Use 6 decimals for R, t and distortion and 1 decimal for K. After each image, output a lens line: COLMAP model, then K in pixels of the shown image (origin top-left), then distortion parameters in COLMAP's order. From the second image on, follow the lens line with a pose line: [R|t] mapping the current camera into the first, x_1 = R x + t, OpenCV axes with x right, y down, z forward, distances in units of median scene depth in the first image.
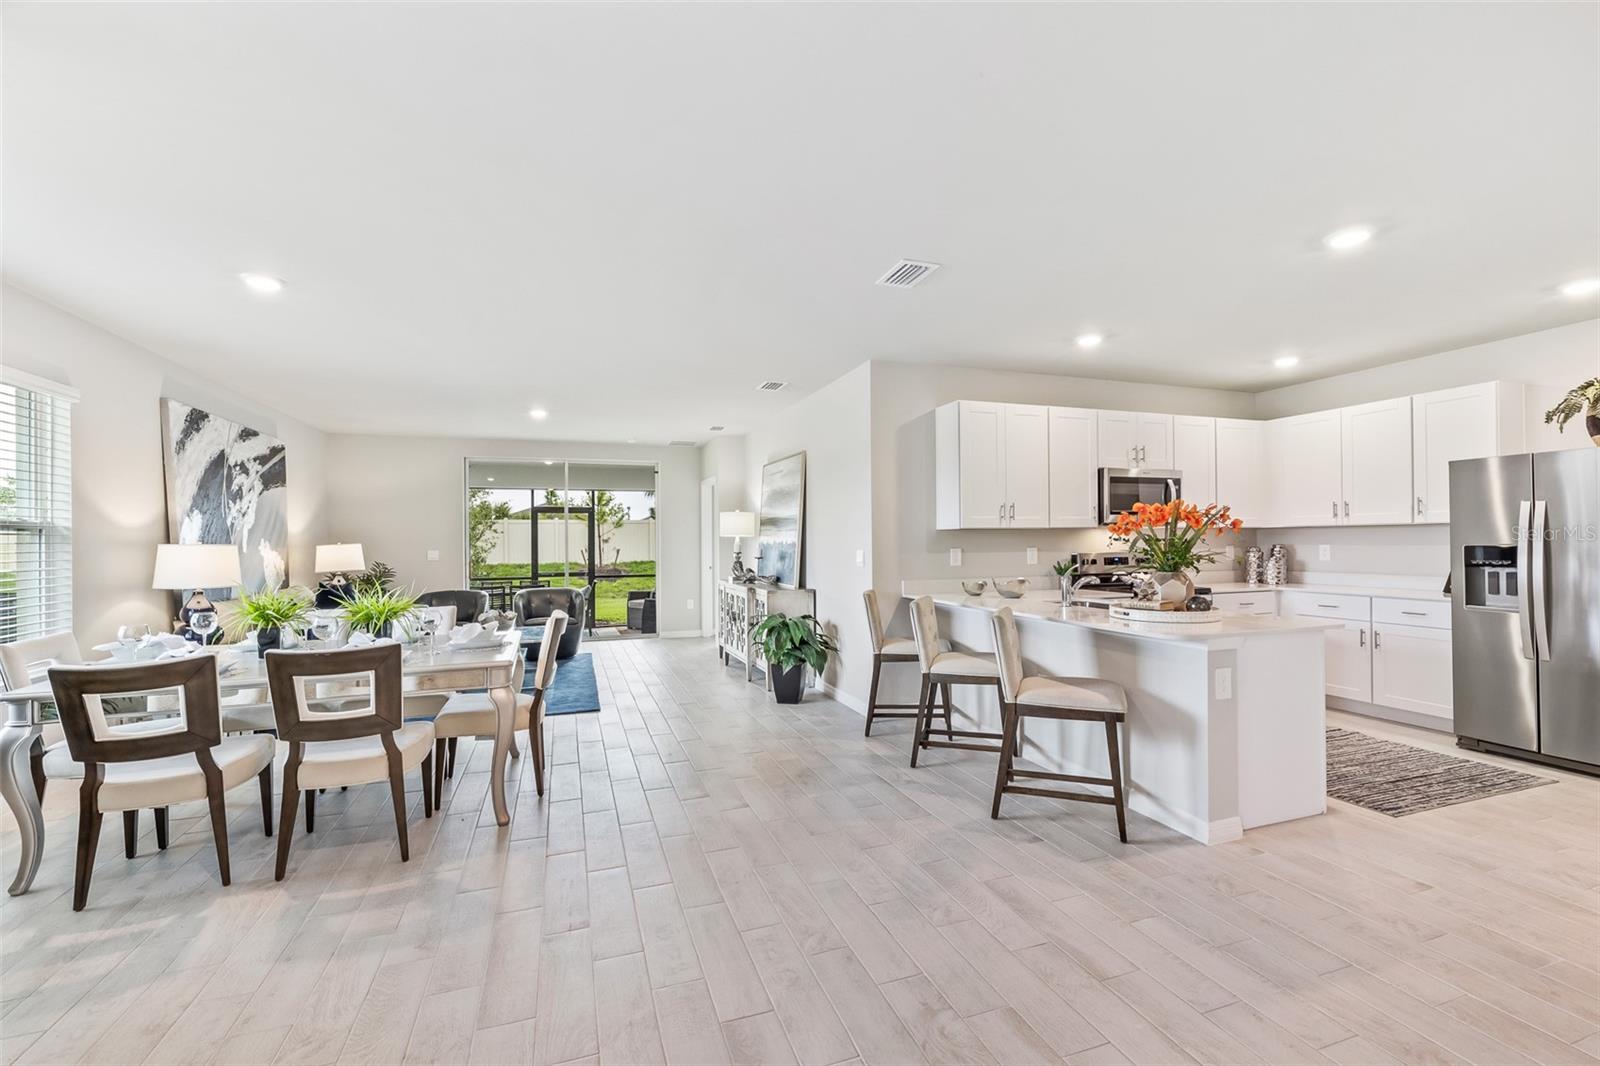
lens RADIAL K [[674.2, 0, 798.1], [0, 674.2, 537.1], [0, 0, 1]] dist [0.000202, -0.000056]
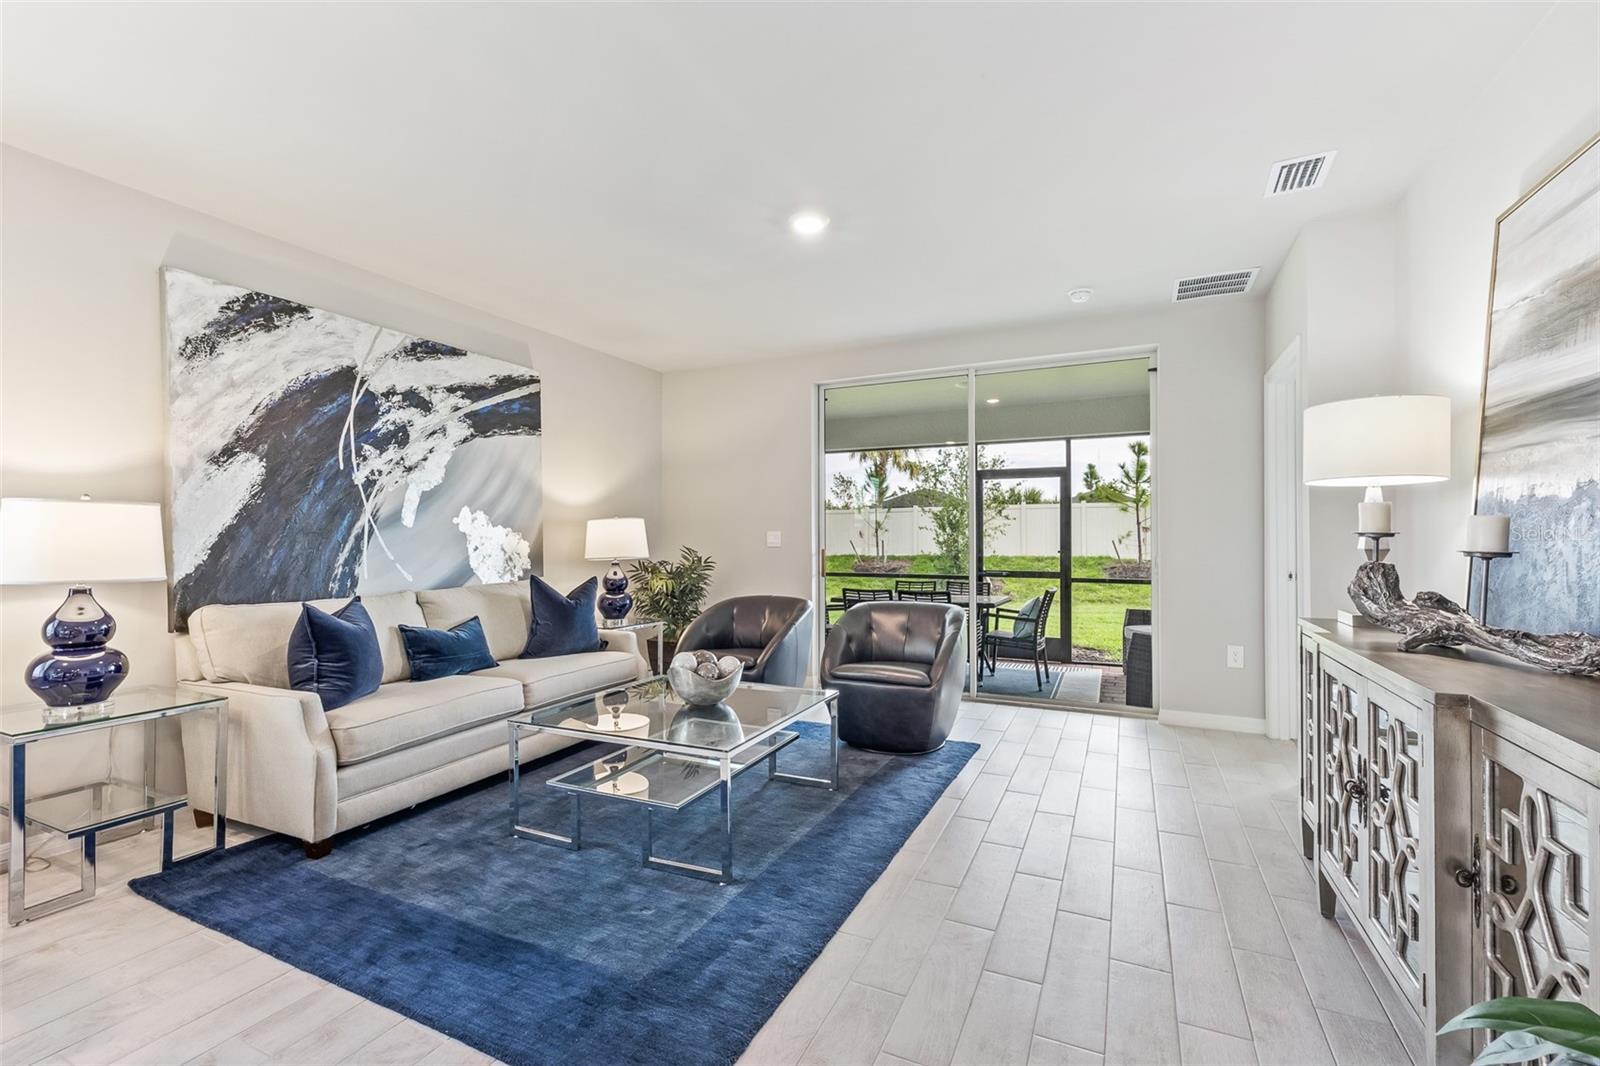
lens RADIAL K [[693.3, 0, 800.0], [0, 693.3, 533.0], [0, 0, 1]] dist [0.003569, 0.000255]
pose [[0.711392, 0.002969, -0.702789, -0.078474], [0.000728, 0.999987, 0.004962, 0.029212], [0.702795, -0.004042, 0.711381, 0.868124]]
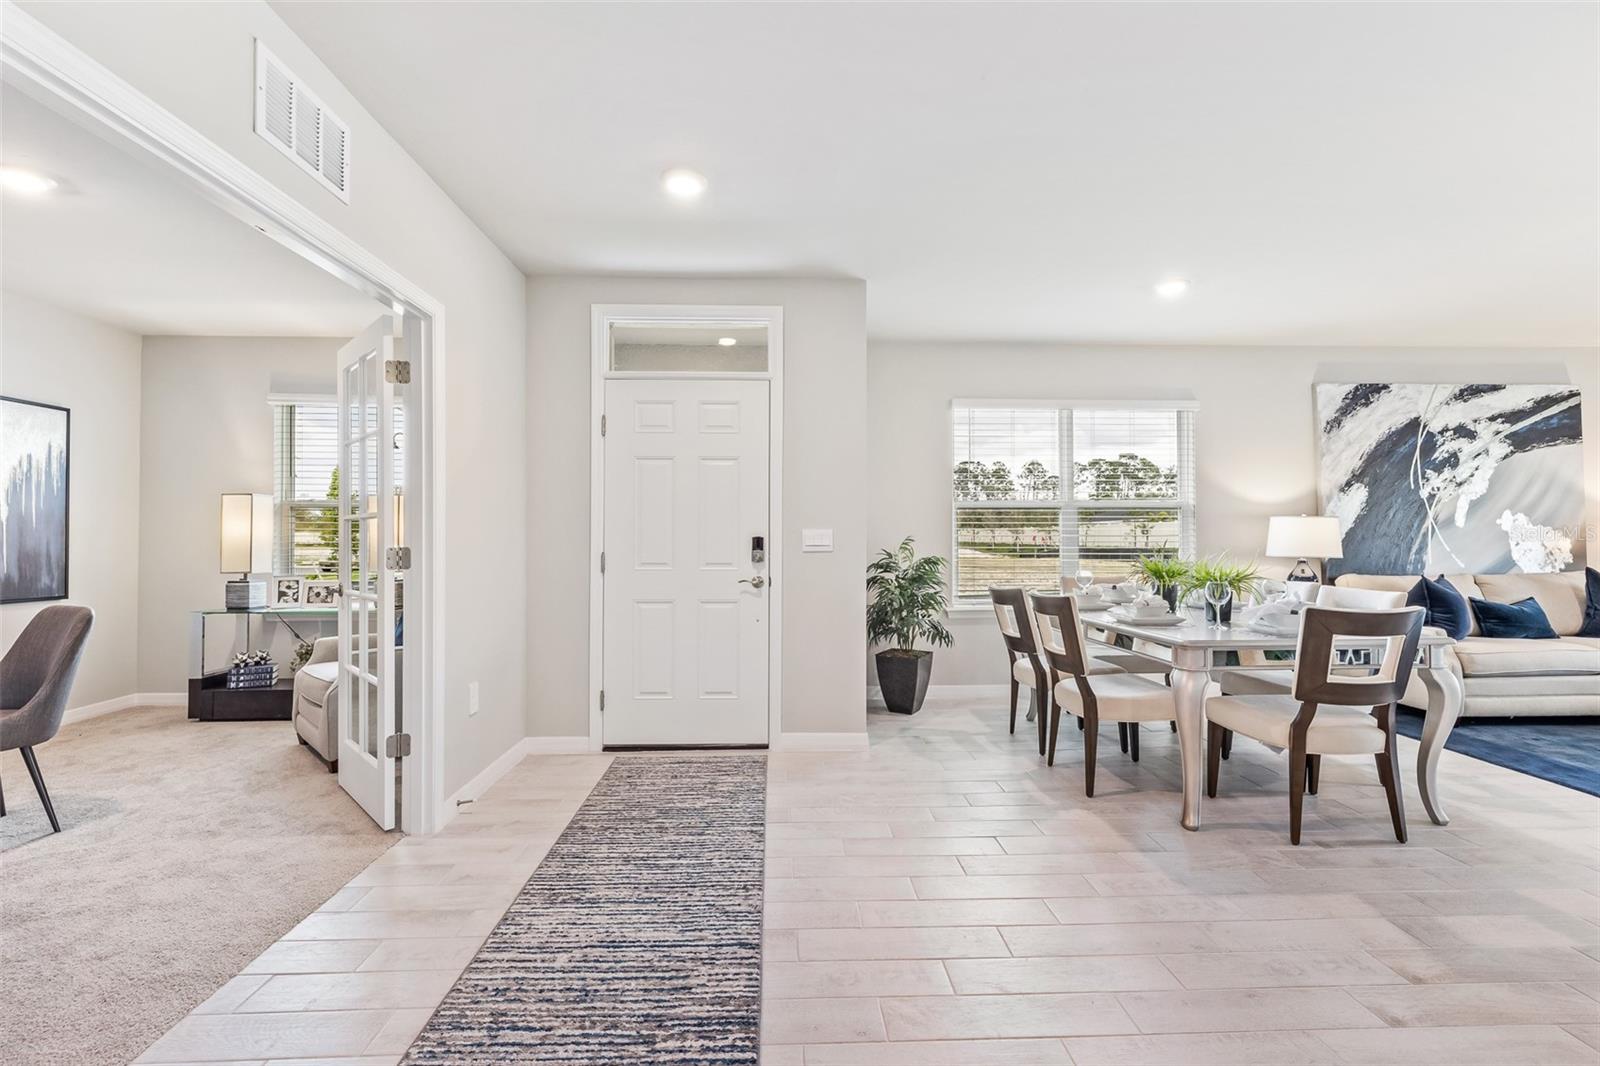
lens RADIAL K [[693.5, 0, 796.6], [0, 693.5, 529.8], [0, 0, 1]] dist [0.002550, 0.000087]
pose [[-0.298639, -0.000366, -0.954366, 0.350629], [0.010430, 0.999939, -0.003647, 0.023570], [0.954309, -0.011043, -0.298617, 0.483193]]
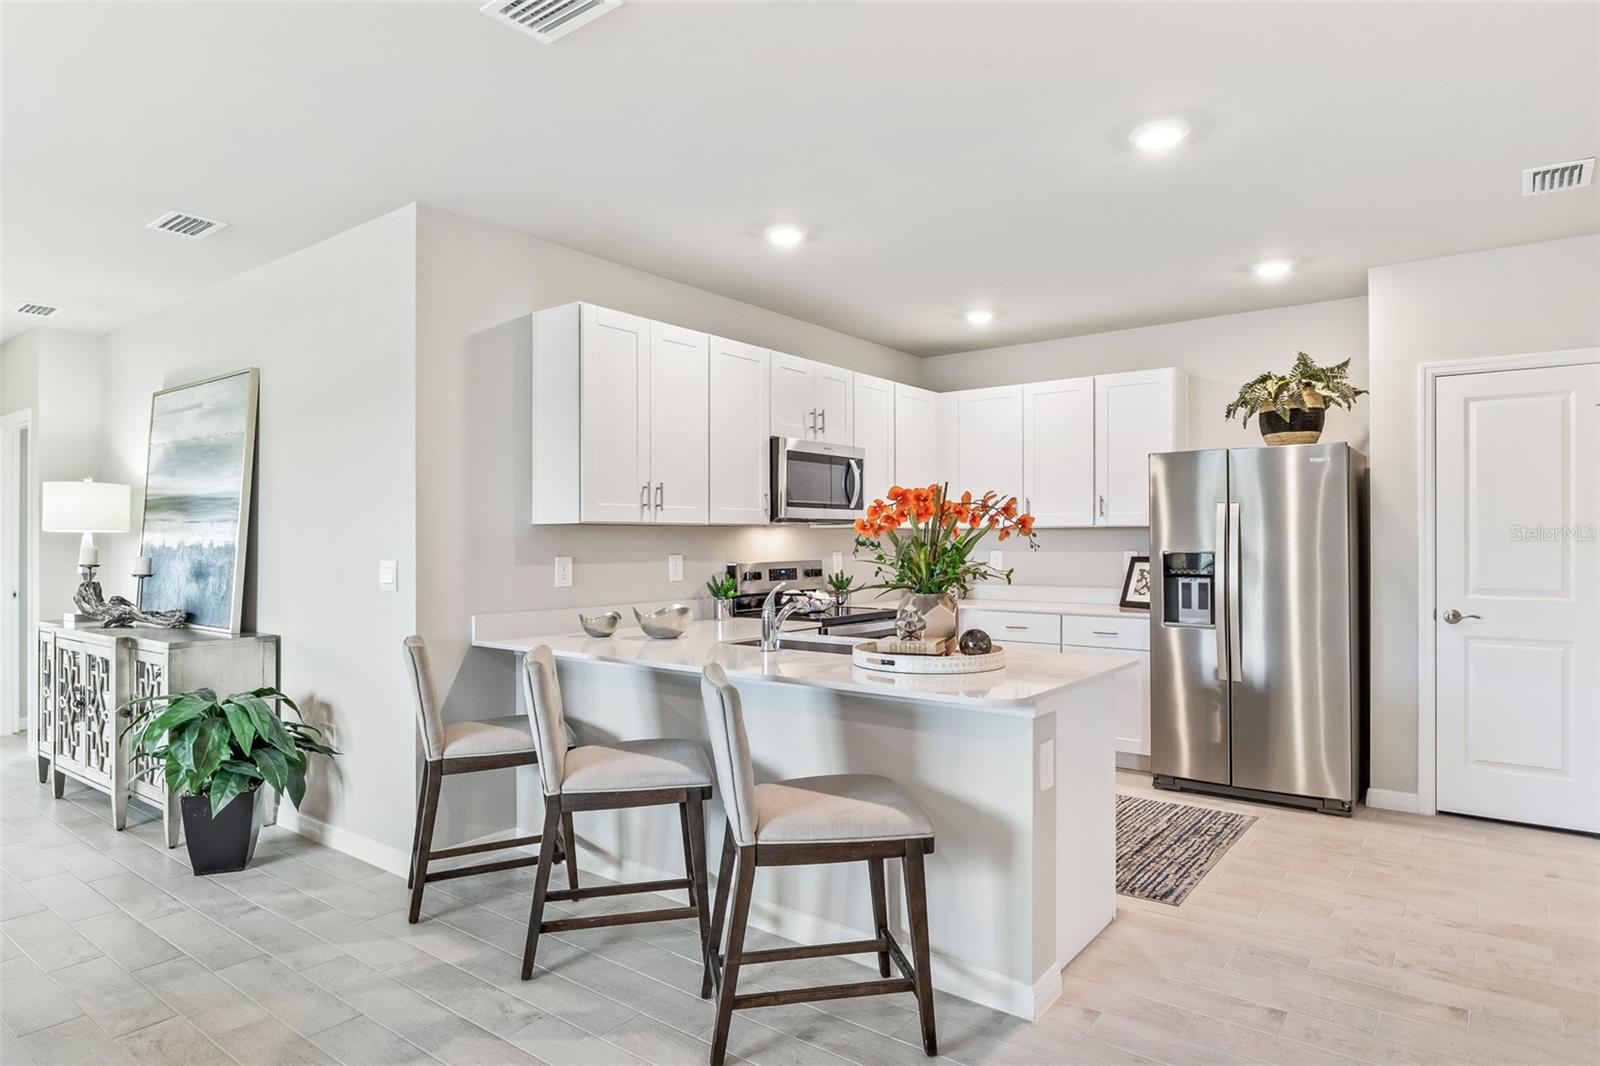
lens RADIAL K [[922.0, 0, 799.0], [0, 922.0, 537.4], [0, 0, 1]] dist [-0.002285, -0.001543]
pose [[0.835858, 0.009134, 0.548870, -0.035377], [-0.008716, 0.999956, -0.003367, 0.000857], [-0.548876, -0.001969, 0.835901, 0.218438]]
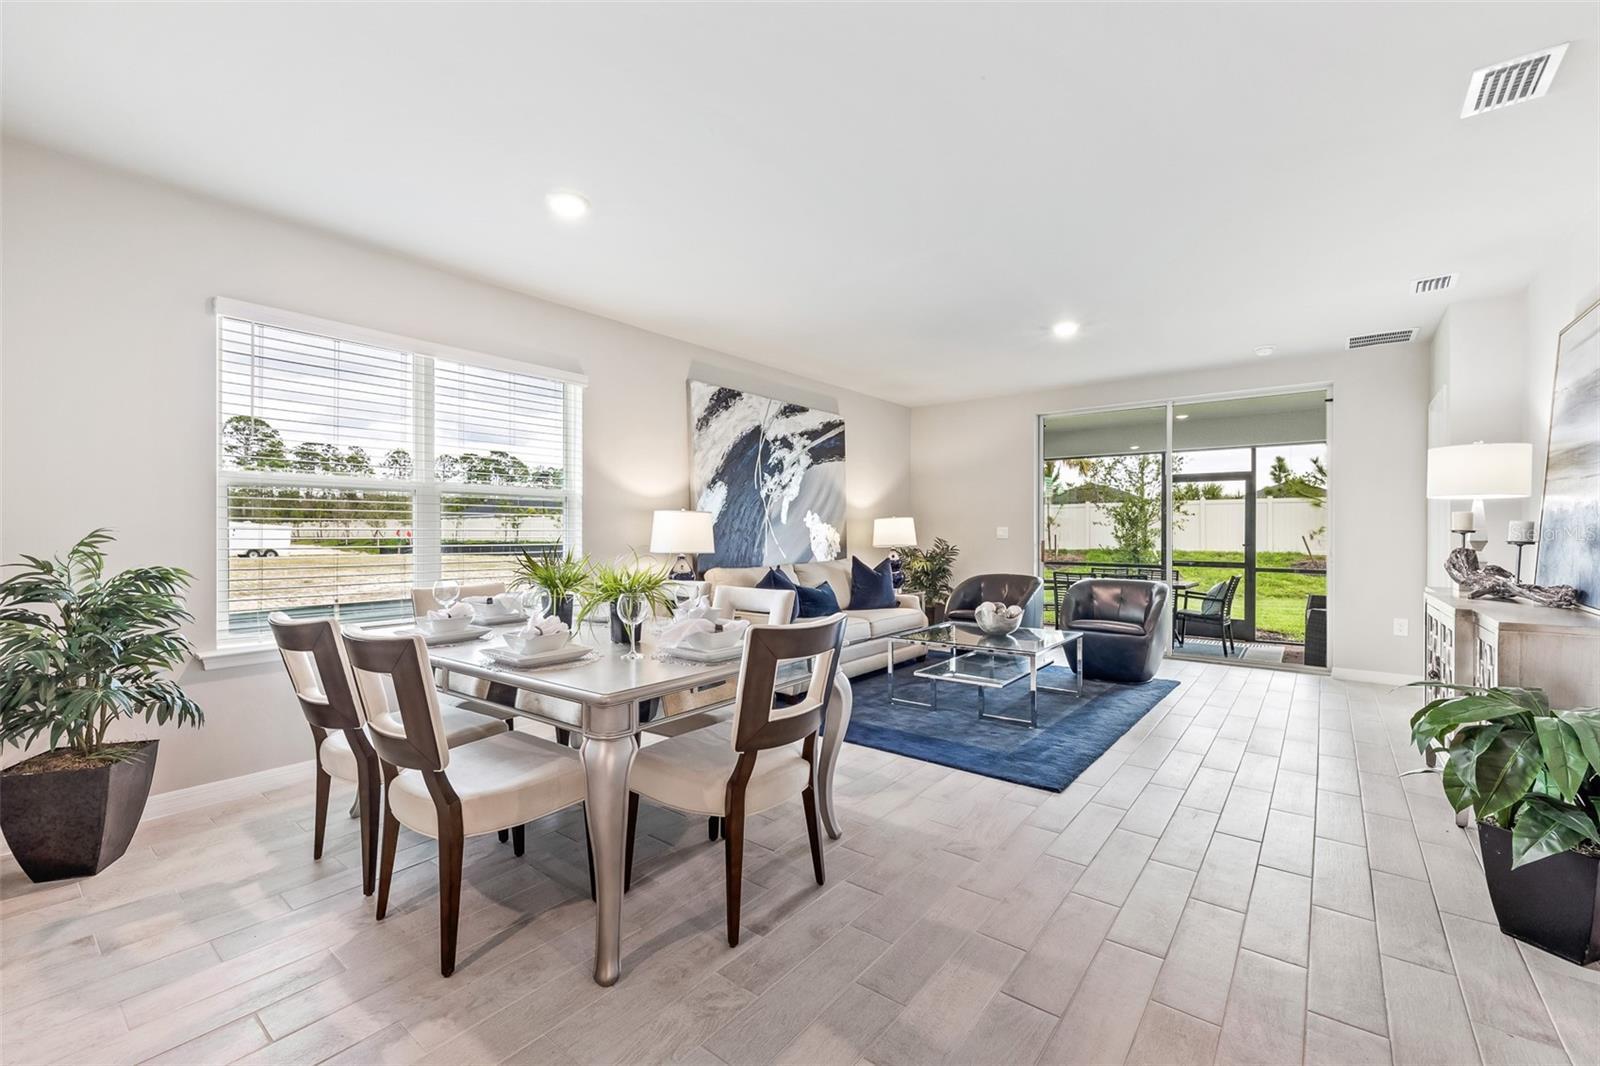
lens RADIAL K [[669.0, 0, 800.0], [0, 669.0, 533.0], [0, 0, 1]] dist [-0.000682, -0.000153]
pose [[0.536177, 0.012184, -0.844018, 0.073723], [-0.001032, 0.999905, 0.013778, 0.025772], [0.844105, -0.006517, 0.536138, 0.514465]]
